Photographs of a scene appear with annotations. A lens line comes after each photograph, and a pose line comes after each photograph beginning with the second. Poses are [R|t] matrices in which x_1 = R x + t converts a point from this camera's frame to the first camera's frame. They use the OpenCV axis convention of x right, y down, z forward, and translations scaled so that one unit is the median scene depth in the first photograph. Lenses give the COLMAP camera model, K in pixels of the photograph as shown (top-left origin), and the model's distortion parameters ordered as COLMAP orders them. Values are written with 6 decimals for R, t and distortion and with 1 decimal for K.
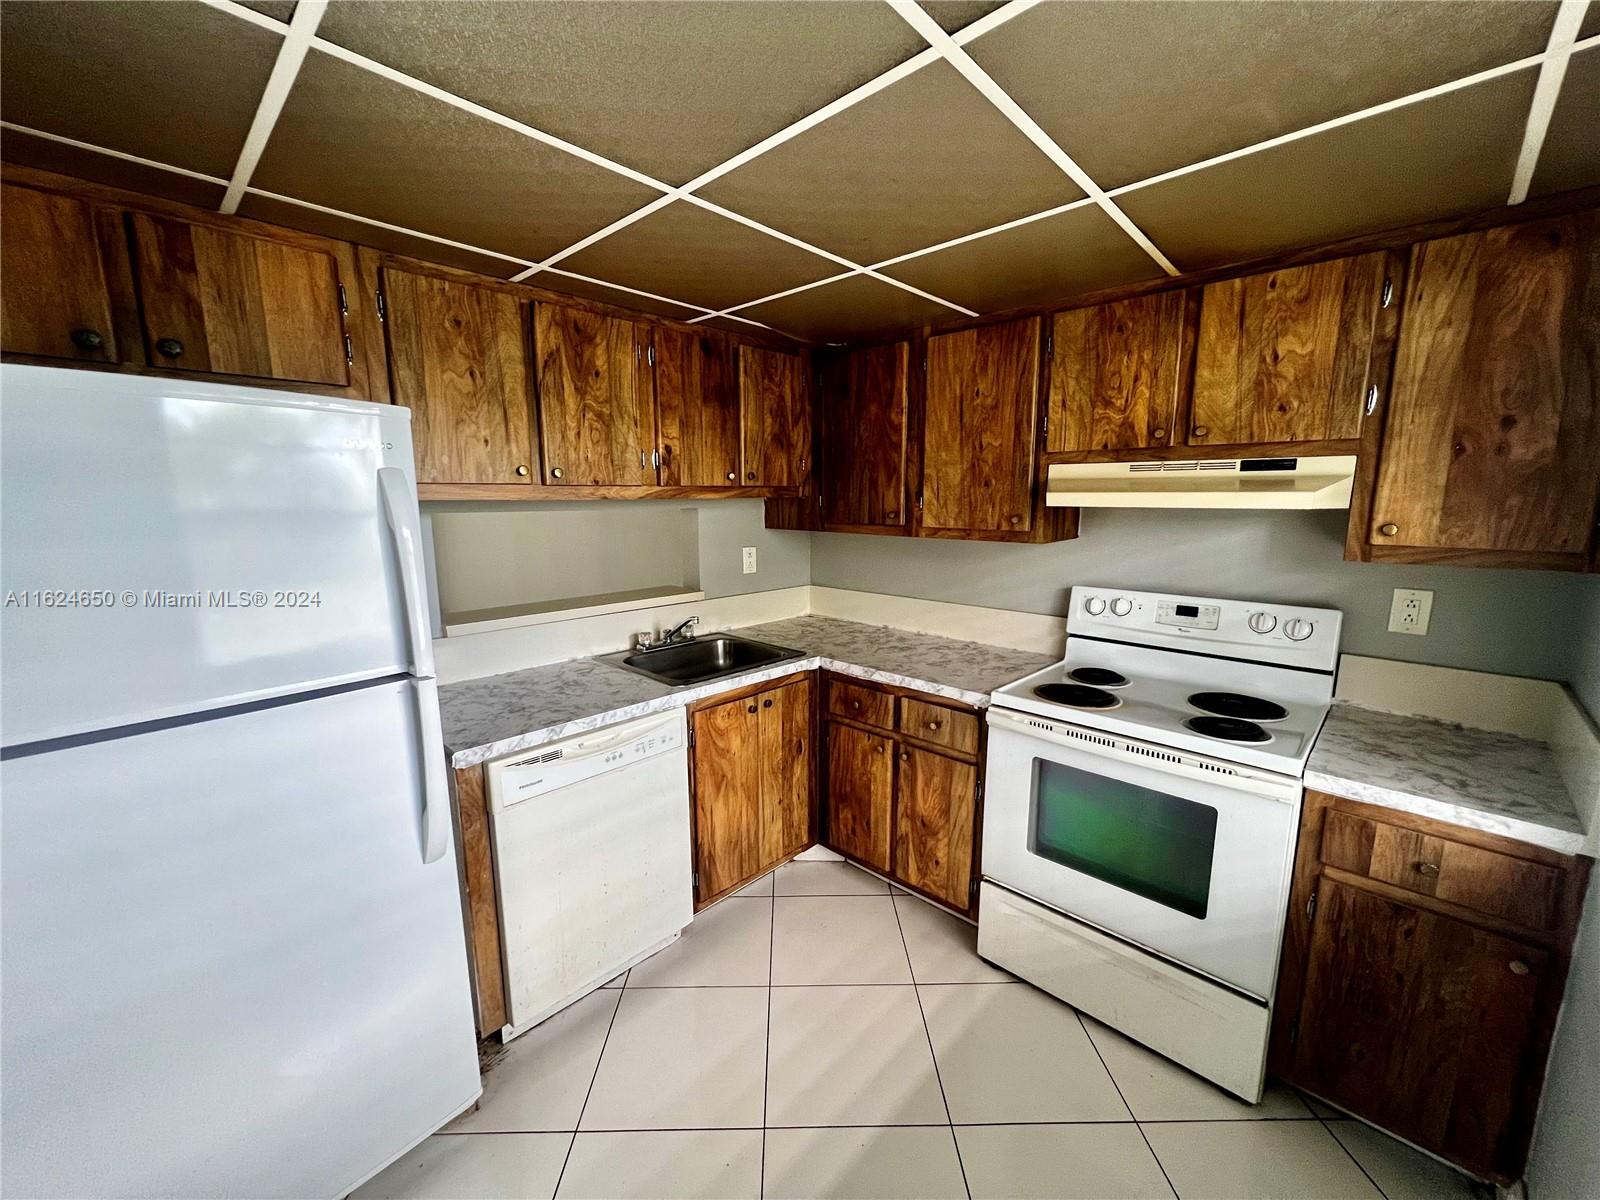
lens RADIAL K [[640.7, 0, 798.4], [0, 640.7, 604.0], [0, 0, 1]] dist [-0.000316, 0.000225]
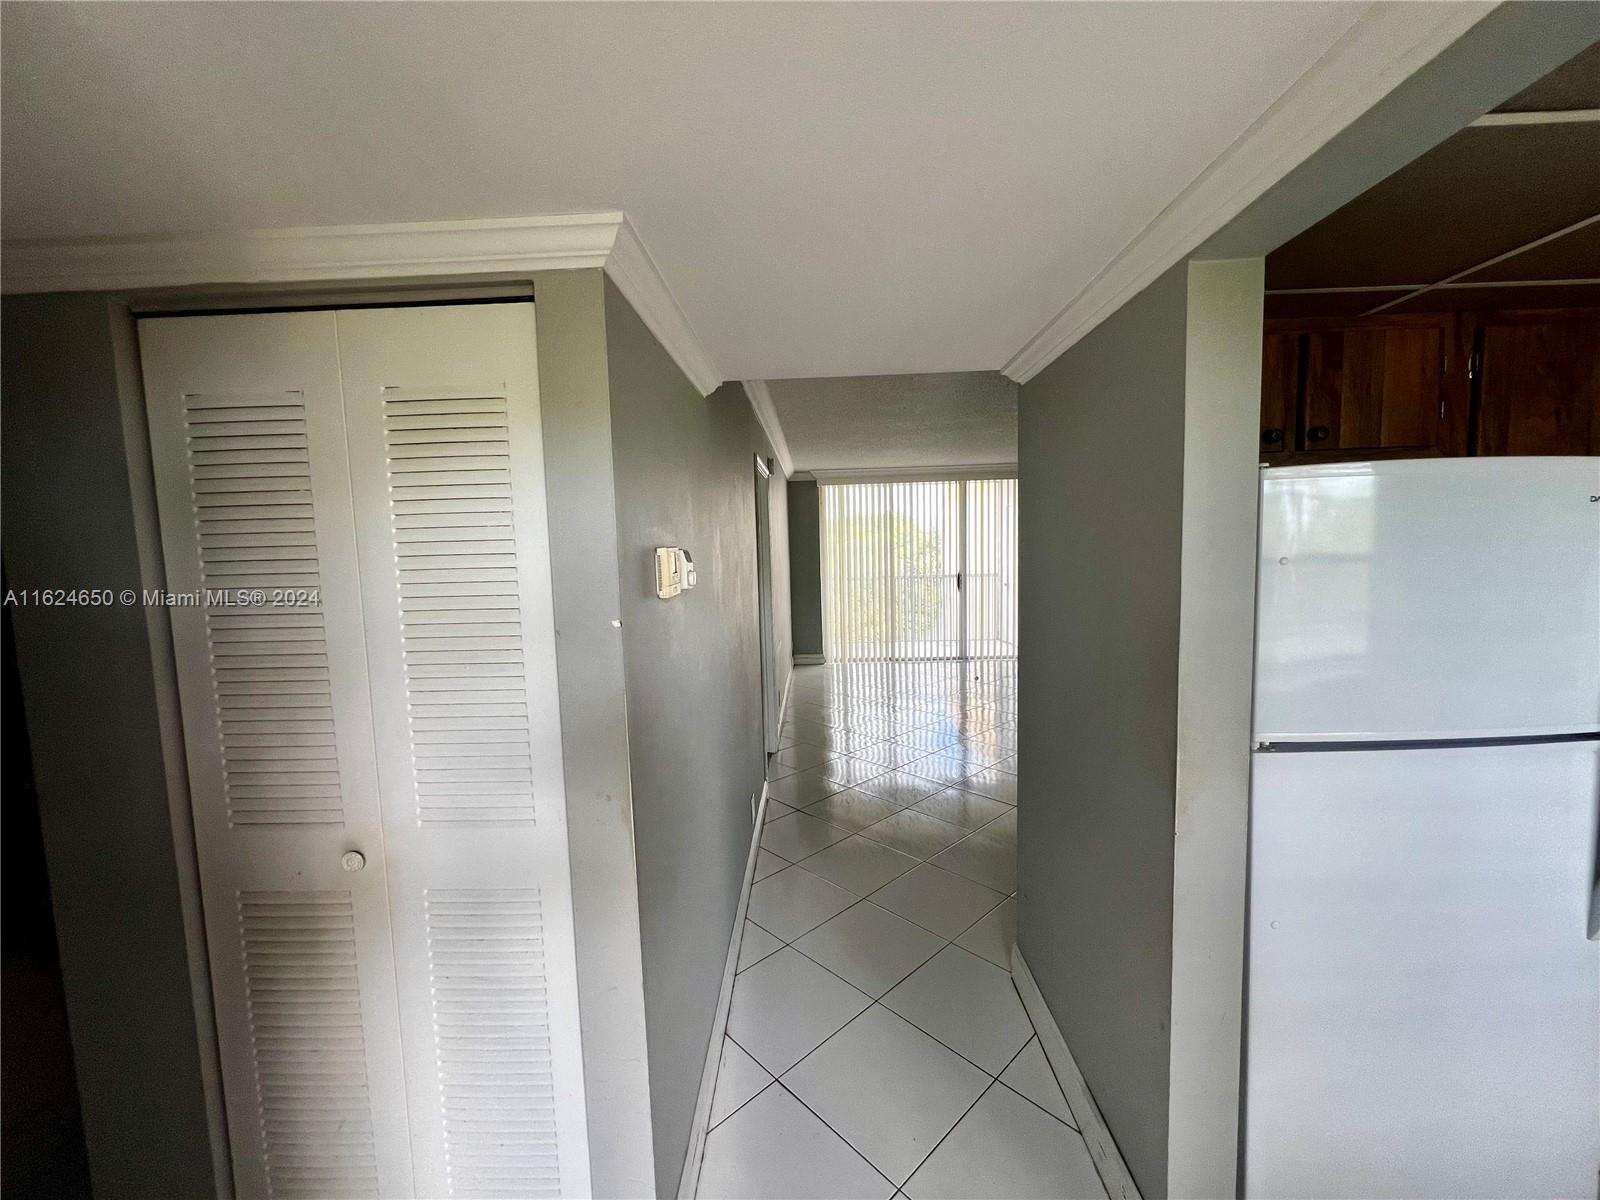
lens RADIAL K [[640.7, 0, 798.4], [0, 640.7, 604.0], [0, 0, 1]] dist [-0.000316, 0.000225]
pose [[0.663631, 0.047583, -0.746545, -0.439508], [-0.097435, 0.994972, -0.023196, 0.038926], [0.741688, 0.088133, 0.664930, -0.350679]]
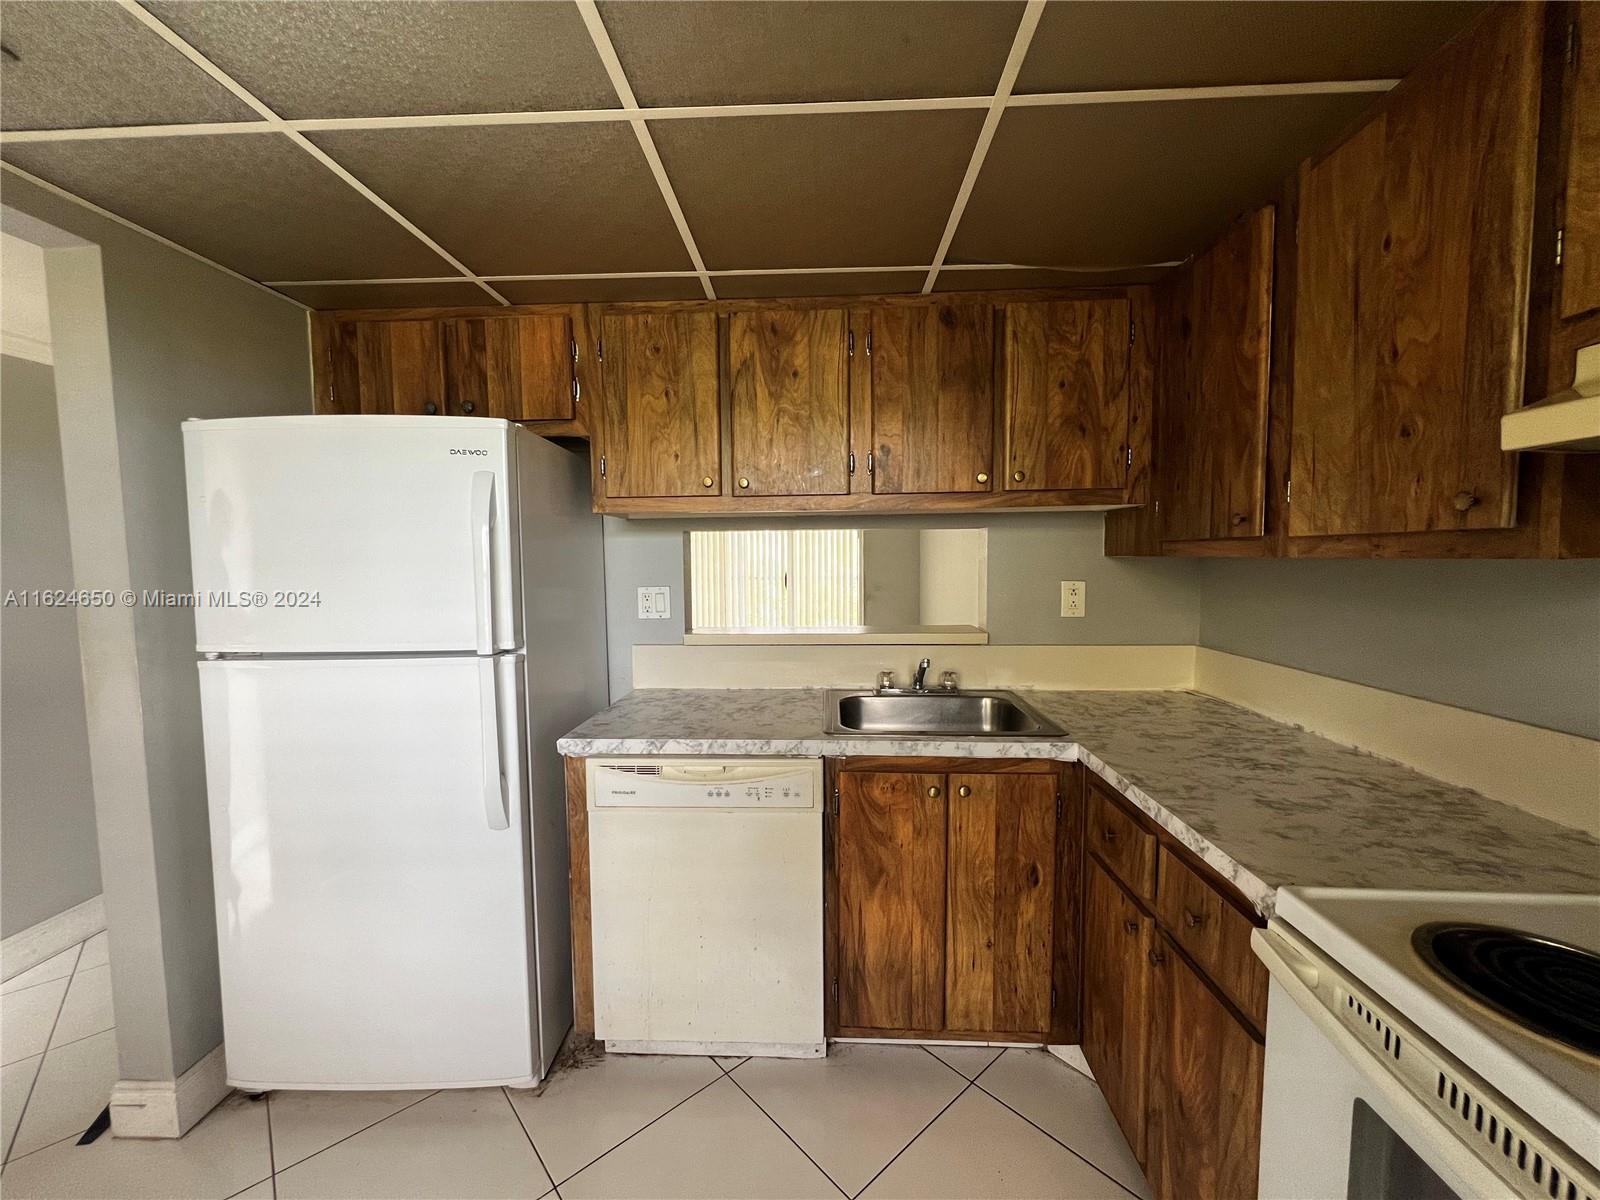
lens RADIAL K [[640.7, 0, 798.4], [0, 640.7, 604.0], [0, 0, 1]] dist [-0.000316, 0.000225]
pose [[0.654796, 0.049859, -0.754159, 0.375901], [-0.119065, 0.992167, -0.037784, 0.001704], [0.746368, 0.114534, 0.655604, 0.414903]]
